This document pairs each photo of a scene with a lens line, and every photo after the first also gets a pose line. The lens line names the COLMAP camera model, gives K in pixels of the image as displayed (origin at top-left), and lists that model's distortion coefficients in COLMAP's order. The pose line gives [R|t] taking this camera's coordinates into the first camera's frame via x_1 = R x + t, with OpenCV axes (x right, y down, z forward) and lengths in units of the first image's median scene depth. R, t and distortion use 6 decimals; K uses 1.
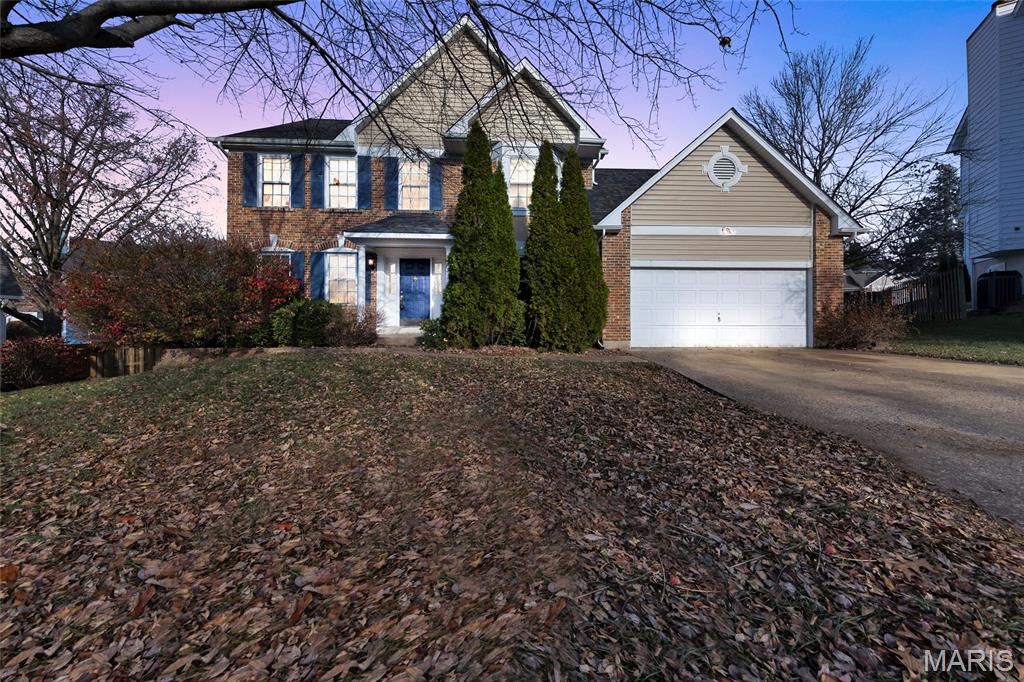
lens RADIAL K [[377.0, 0, 511.9], [0, 377.0, 325.7], [0, 0, 1]] dist [0.010763, -0.000041]
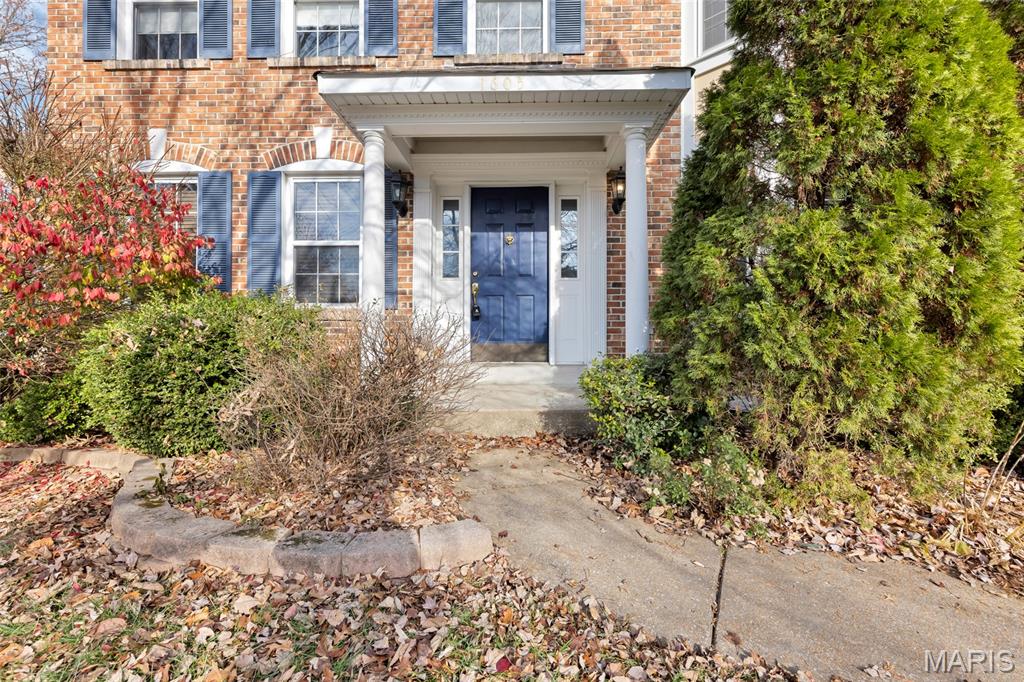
lens RADIAL K [[443.1, 0, 508.5], [0, 443.1, 335.7], [0, 0, 1]] dist [0.000984, 0.000357]
pose [[0.996262, 0.002555, -0.086344, -0.242321], [-0.001151, 0.999866, 0.016306, -0.037468], [0.086375, -0.016146, 0.996132, 0.609712]]
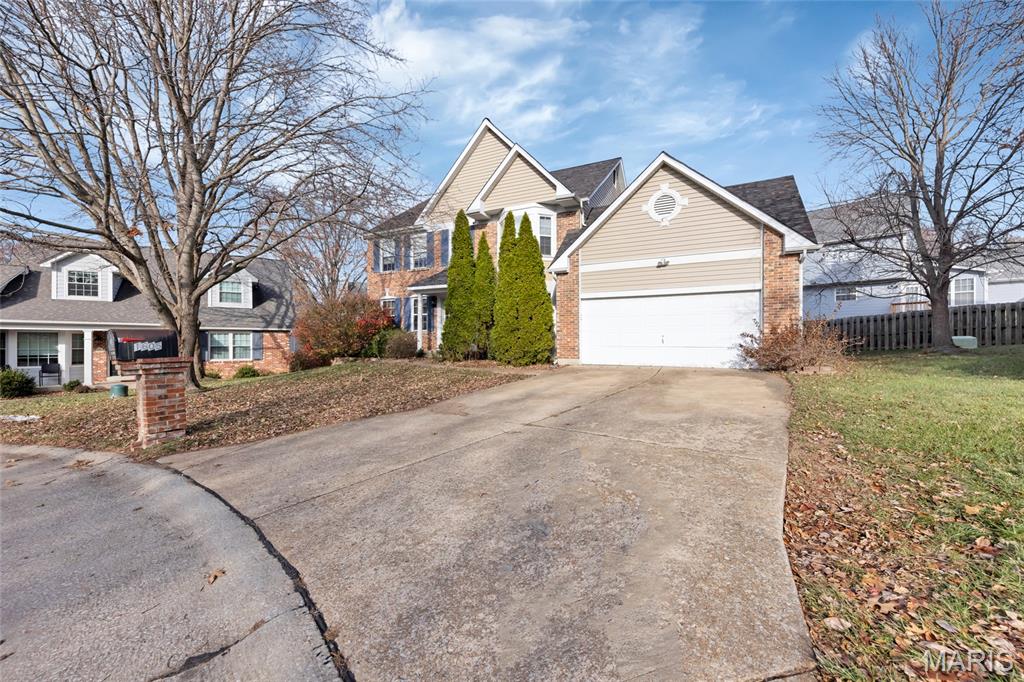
lens RADIAL K [[407.9, 0, 507.8], [0, 407.9, 344.5], [0, 0, 1]] dist [0.000518, -0.000001]
pose [[0.857265, 0.004118, -0.514858, 0.770610], [0.006646, 0.999796, 0.019063, -0.032782], [0.514832, -0.019764, 0.857063, -0.256610]]
